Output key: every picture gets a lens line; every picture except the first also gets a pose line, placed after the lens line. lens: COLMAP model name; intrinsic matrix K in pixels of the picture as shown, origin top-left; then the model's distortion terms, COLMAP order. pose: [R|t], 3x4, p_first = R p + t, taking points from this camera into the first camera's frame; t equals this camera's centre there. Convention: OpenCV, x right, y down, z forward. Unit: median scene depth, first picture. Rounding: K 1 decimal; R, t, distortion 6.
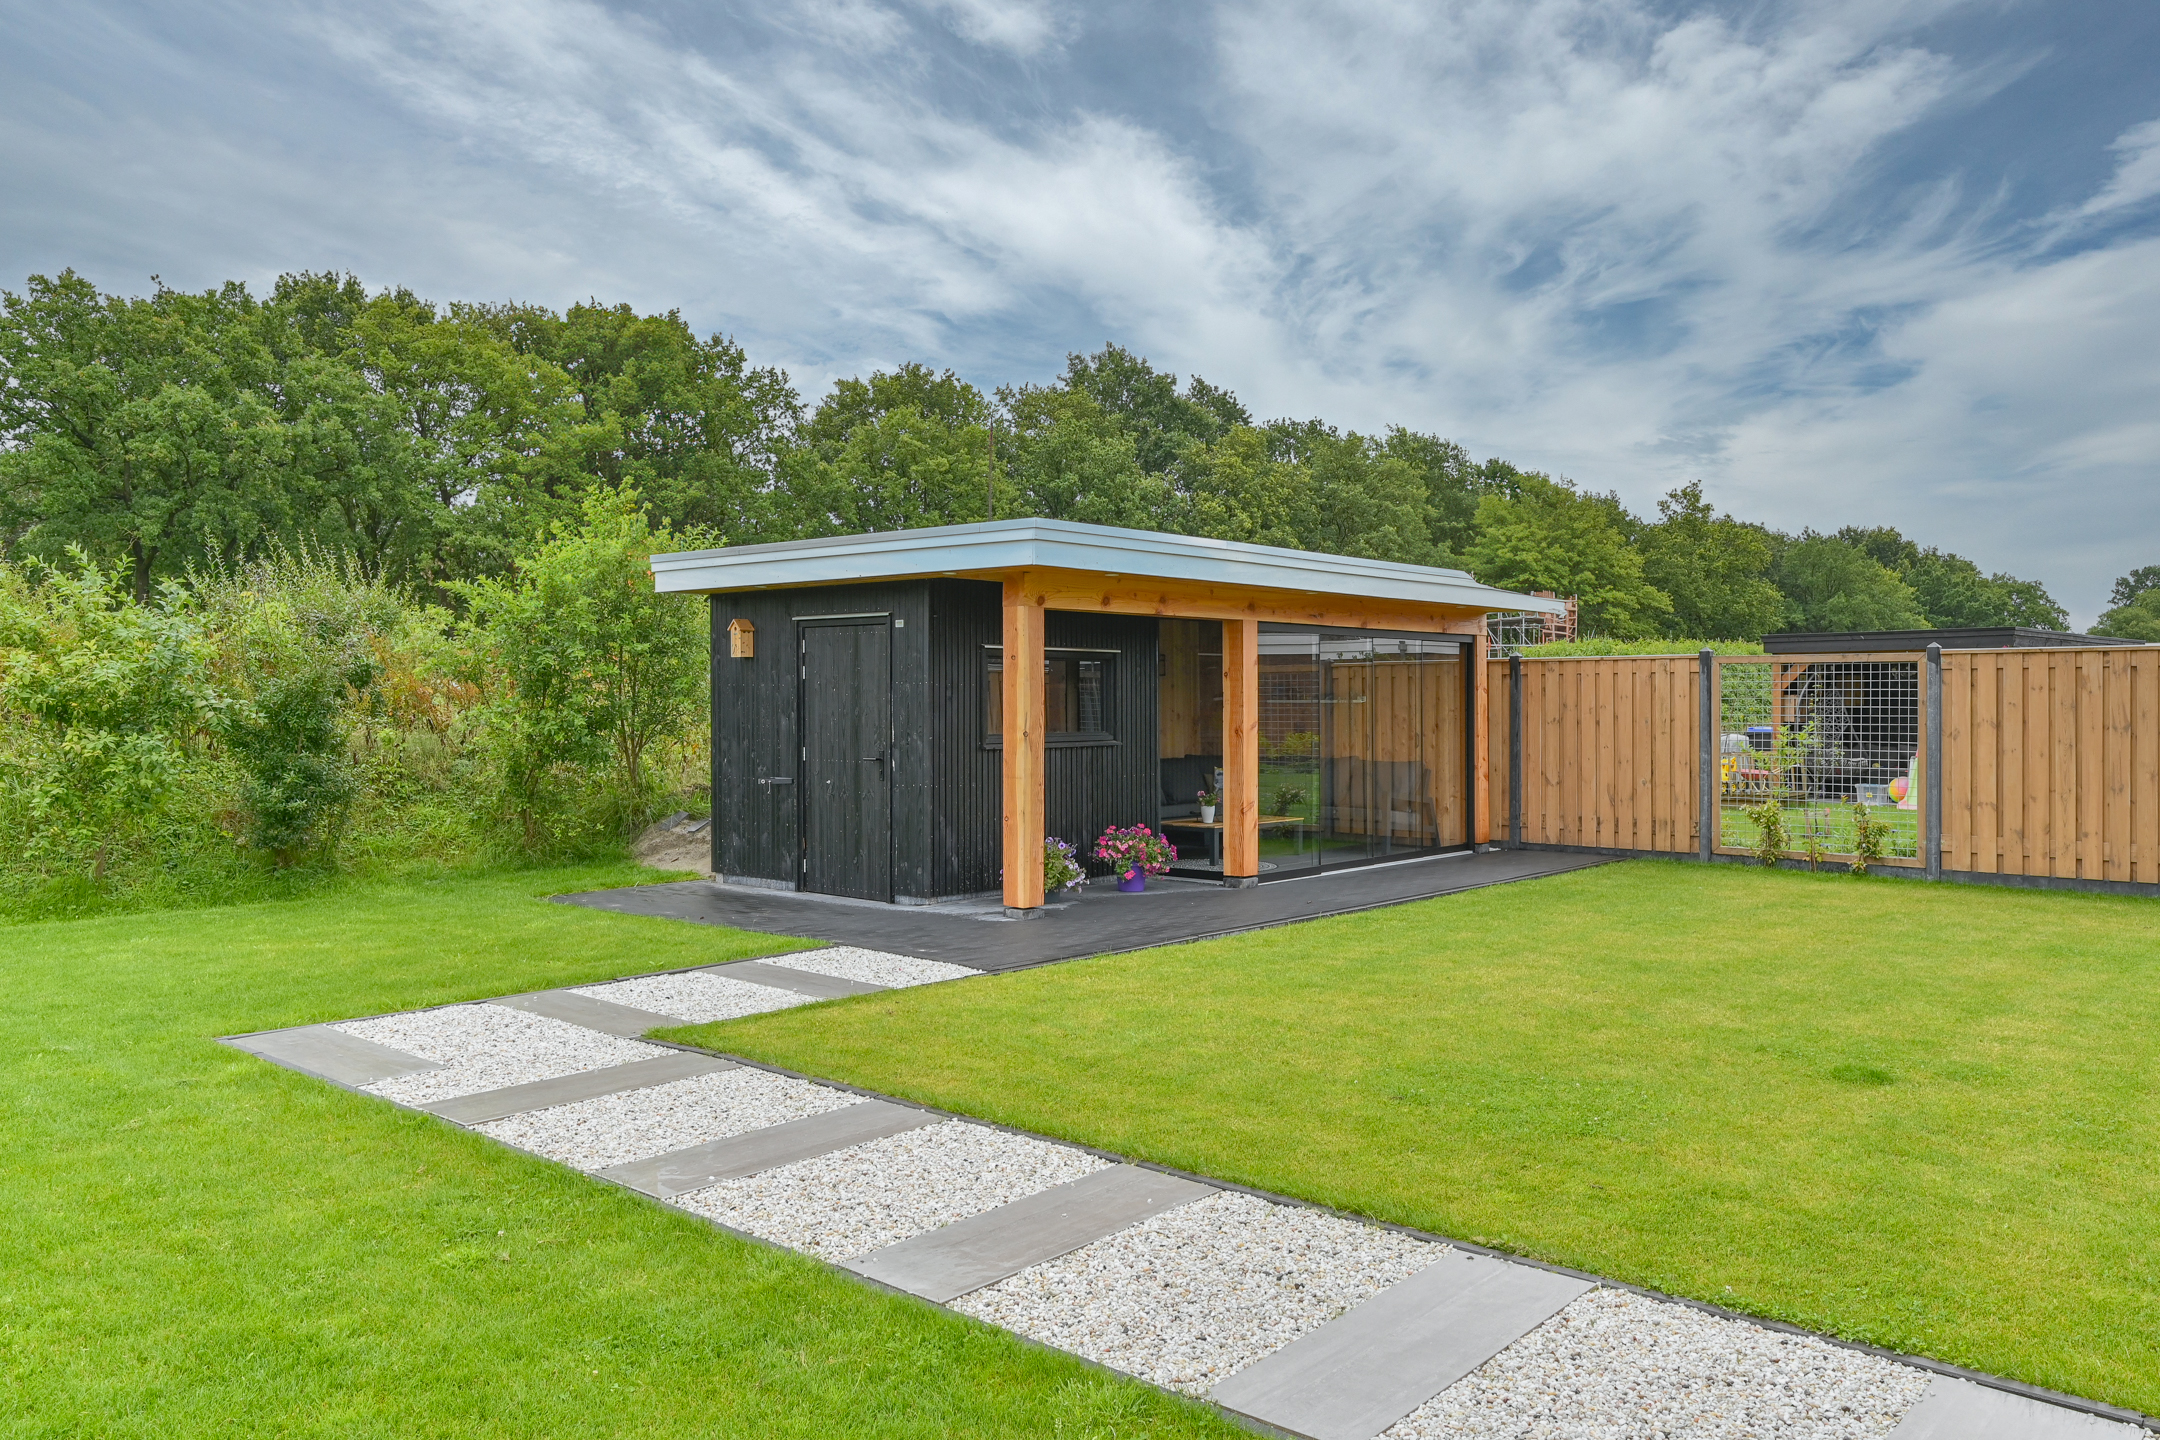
lens RADIAL K [[1501.6, 0, 1098.3], [0, 1501.6, 714.0], [0, 0, 1]] dist [-0.000307, 0.000300]
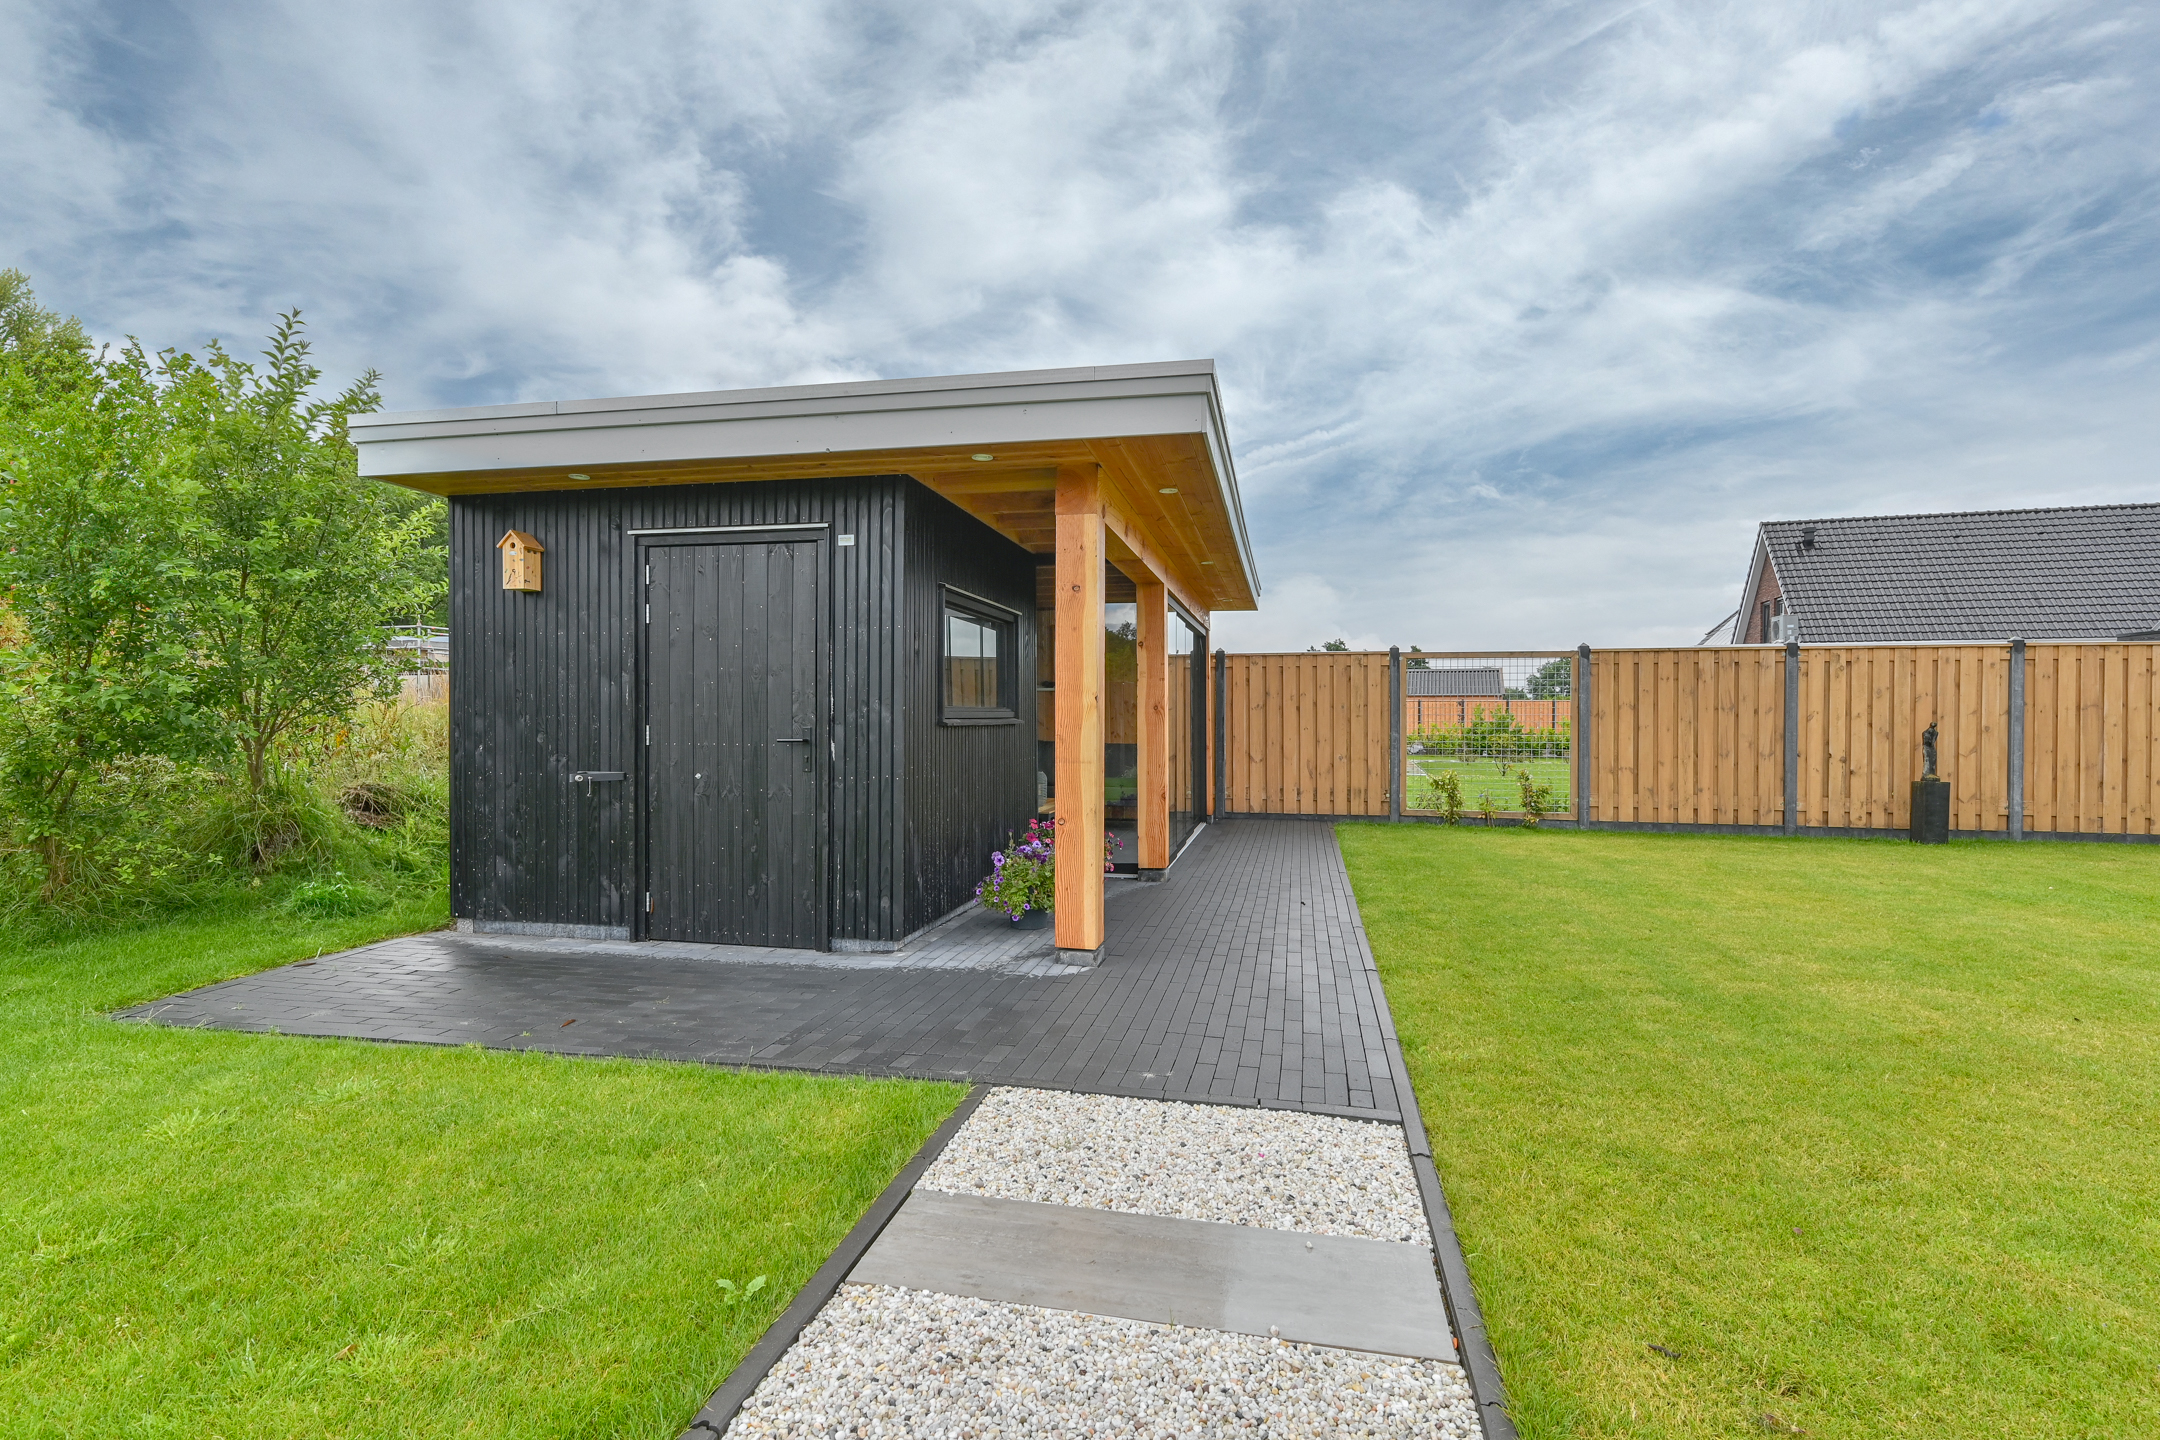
lens RADIAL K [[959.1, 0, 1073.1], [0, 959.1, 724.9], [0, 0, 1]] dist [0.003317, 0.000513]
pose [[0.879191, -0.001951, 0.476465, -0.218069], [0.000472, 0.999995, 0.003225, 0.019288], [-0.476469, -0.002611, 0.879188, 0.498605]]
